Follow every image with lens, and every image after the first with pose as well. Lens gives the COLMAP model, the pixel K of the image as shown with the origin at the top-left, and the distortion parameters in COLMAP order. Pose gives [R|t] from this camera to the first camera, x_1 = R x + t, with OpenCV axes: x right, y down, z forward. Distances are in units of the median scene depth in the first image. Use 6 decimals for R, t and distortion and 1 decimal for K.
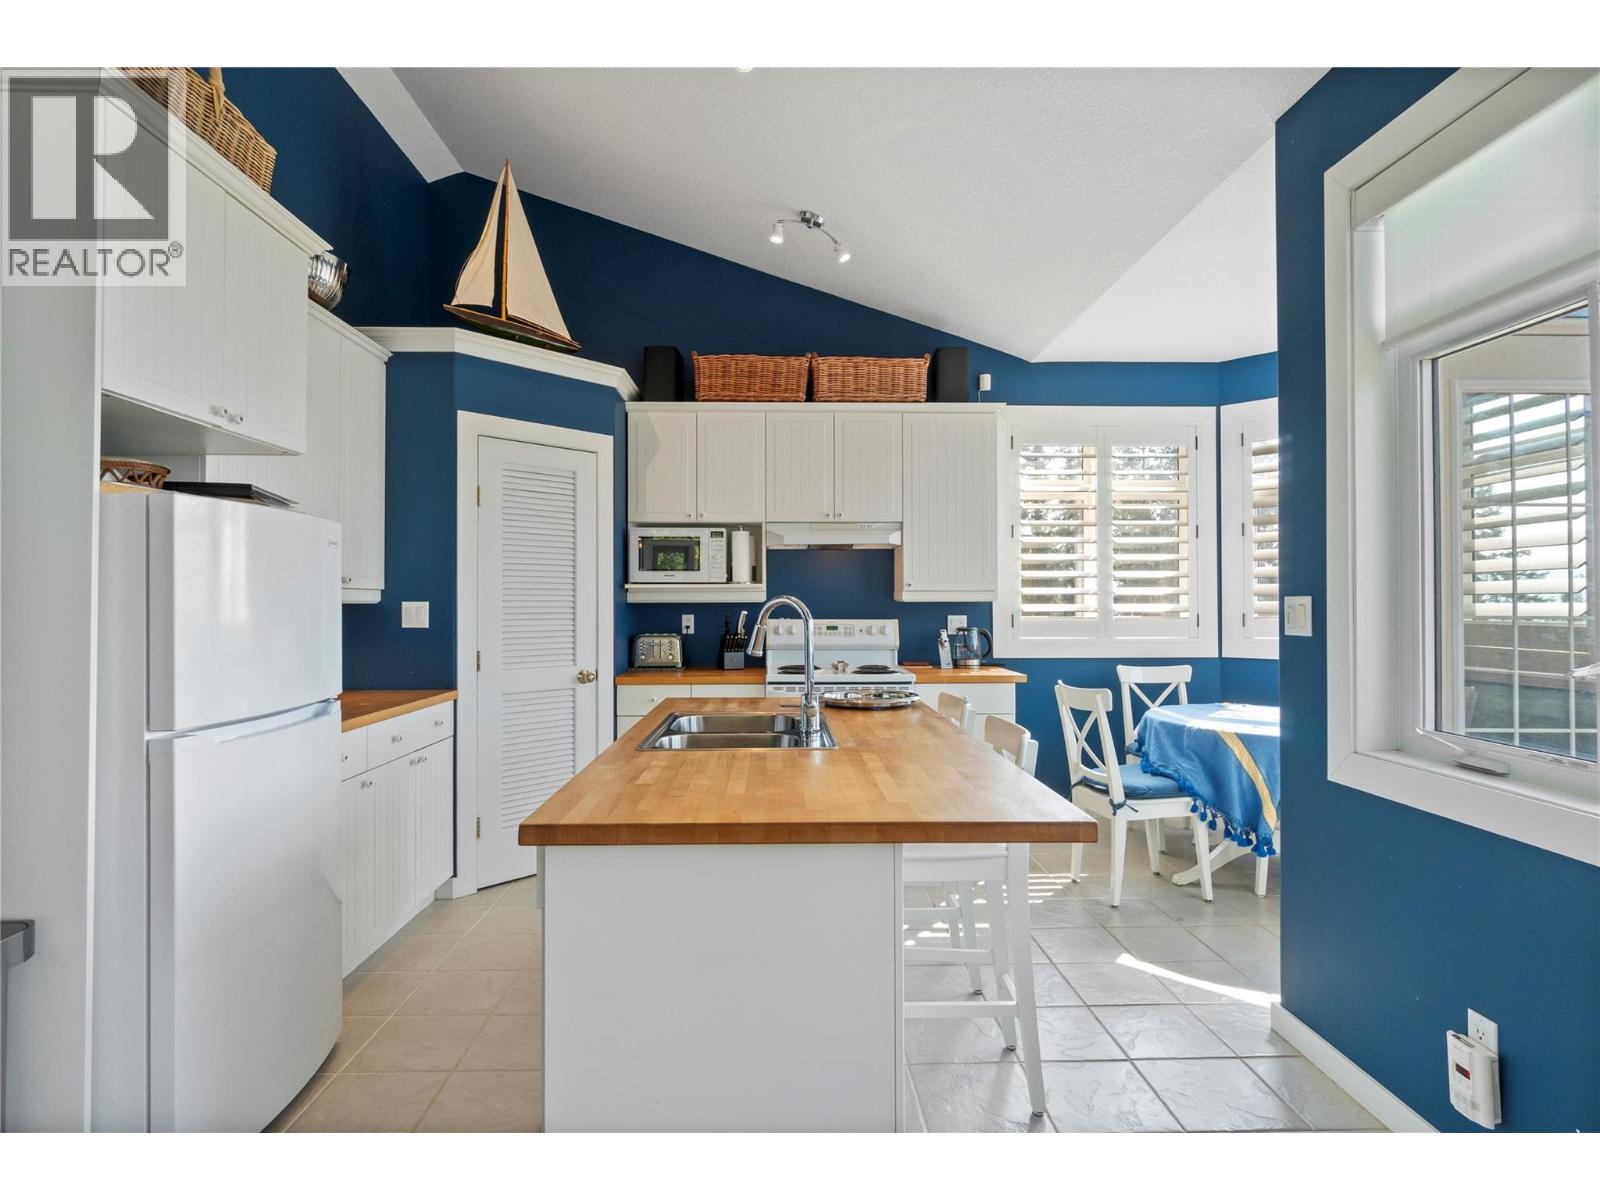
lens RADIAL K [[808.4, 0, 795.6], [0, 808.4, 591.4], [0, 0, 1]] dist [-0.001848, 0.000096]
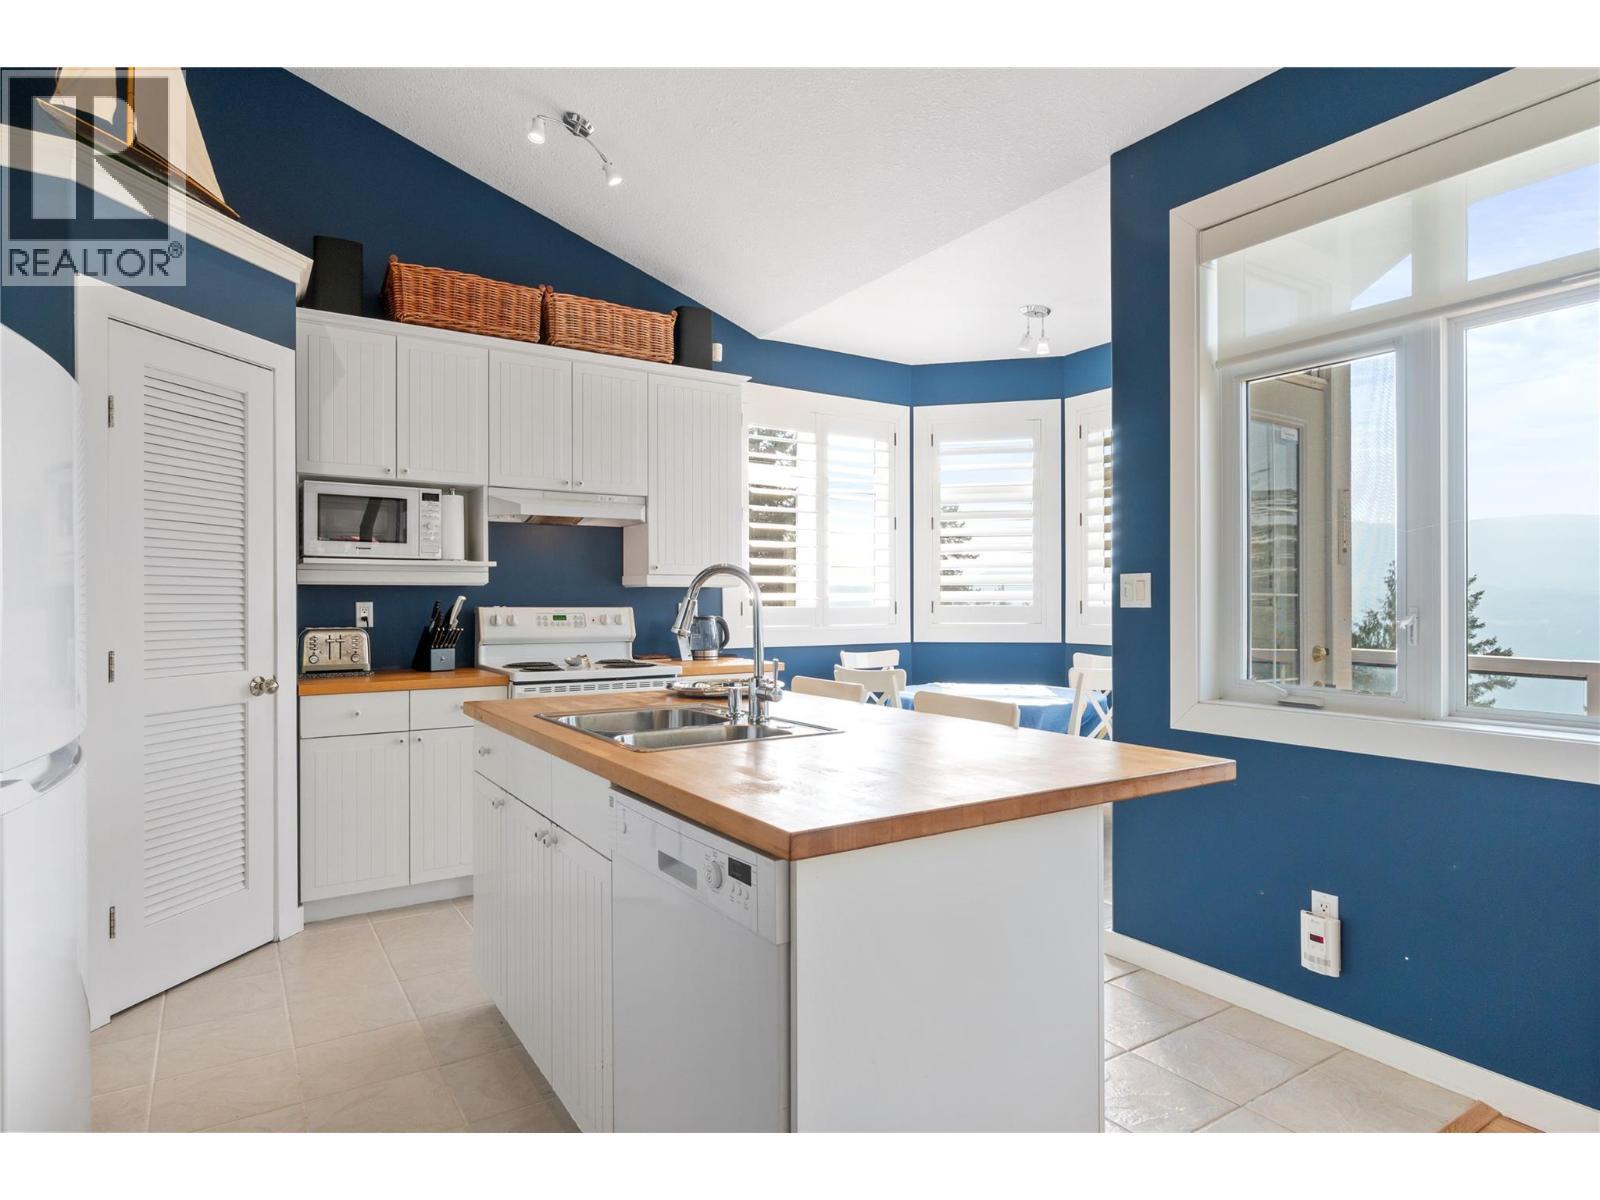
lens RADIAL K [[888.9, 0, 789.8], [0, 888.9, 599.3], [0, 0, 1]] dist [0.002372, 0.000128]
pose [[0.856896, 0.002074, 0.515486, -0.237642], [-0.005876, 0.999966, 0.005743, 0.020537], [-0.515456, -0.007951, 0.856879, 0.086571]]
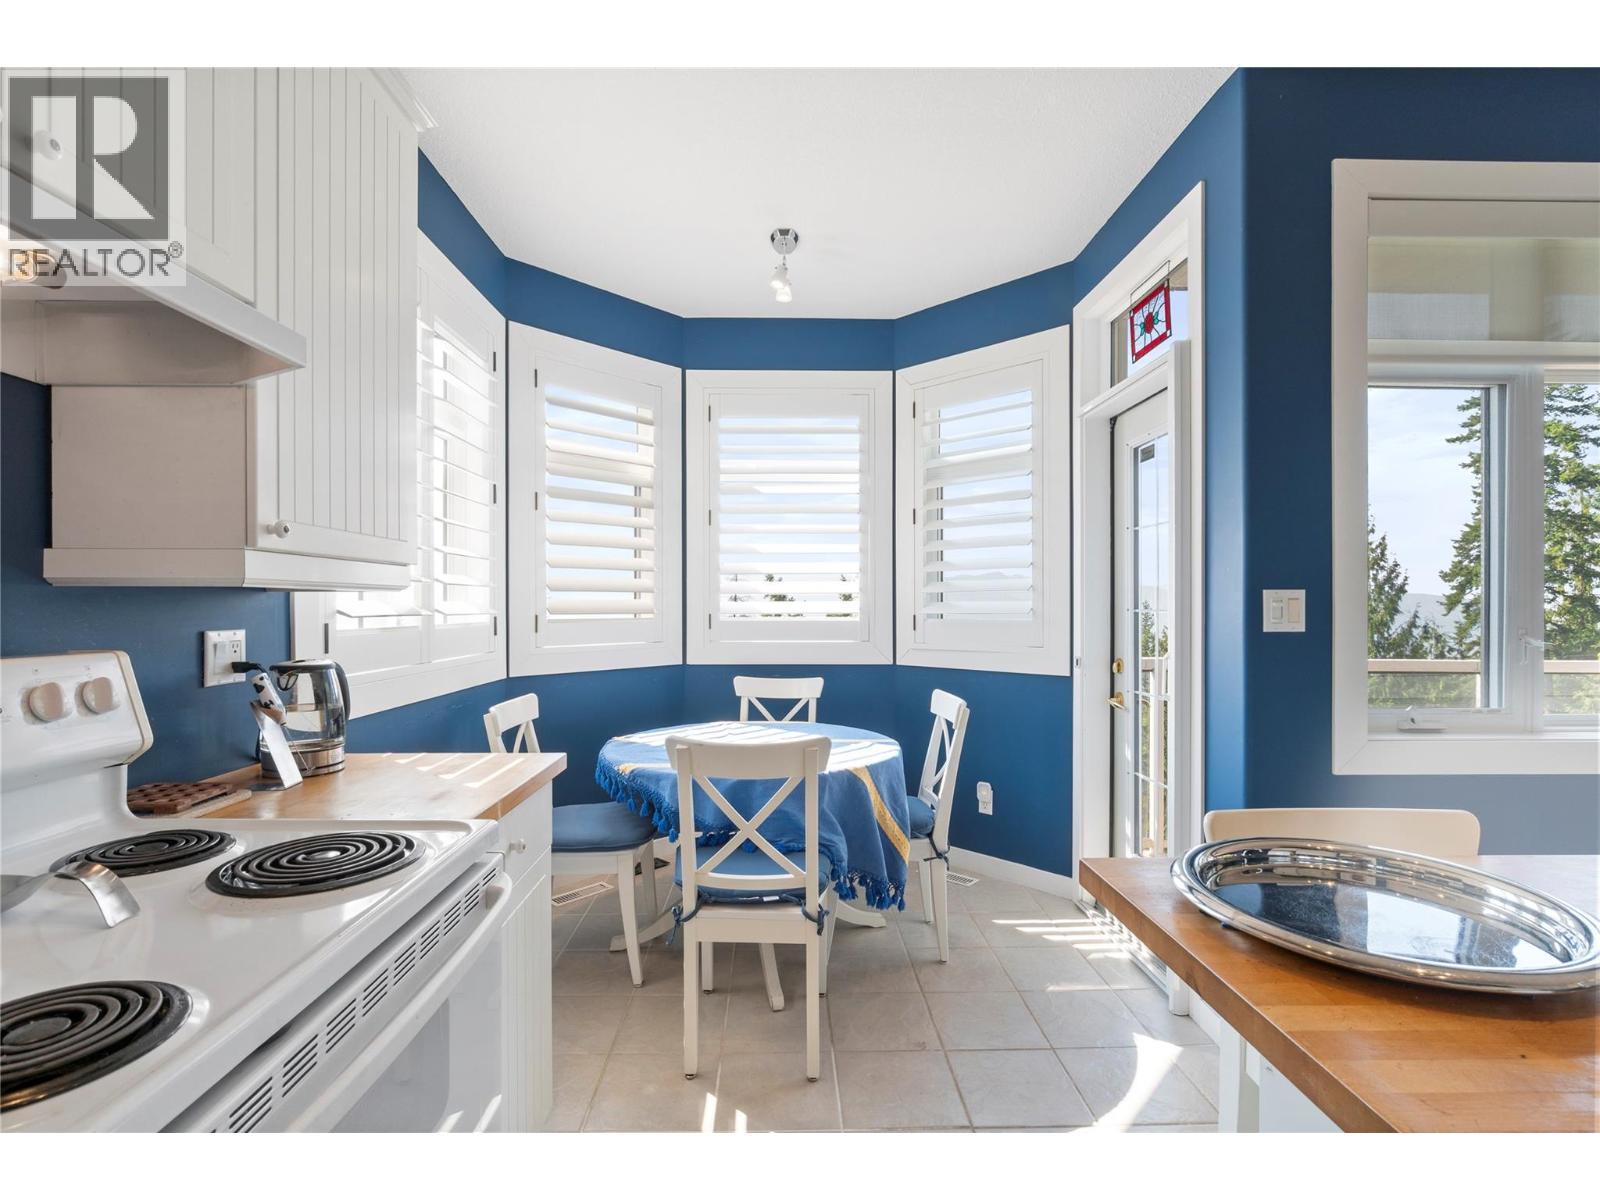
lens RADIAL K [[707.6, 0, 800.0], [0, 707.6, 604.3], [0, 0, 1]] dist [-0.002670, -0.000544]
pose [[0.014102, 0.008058, 0.999868, -0.114774], [-0.011901, 0.999898, -0.007890, 0.019242], [-0.999830, -0.011788, 0.014196, 0.811920]]
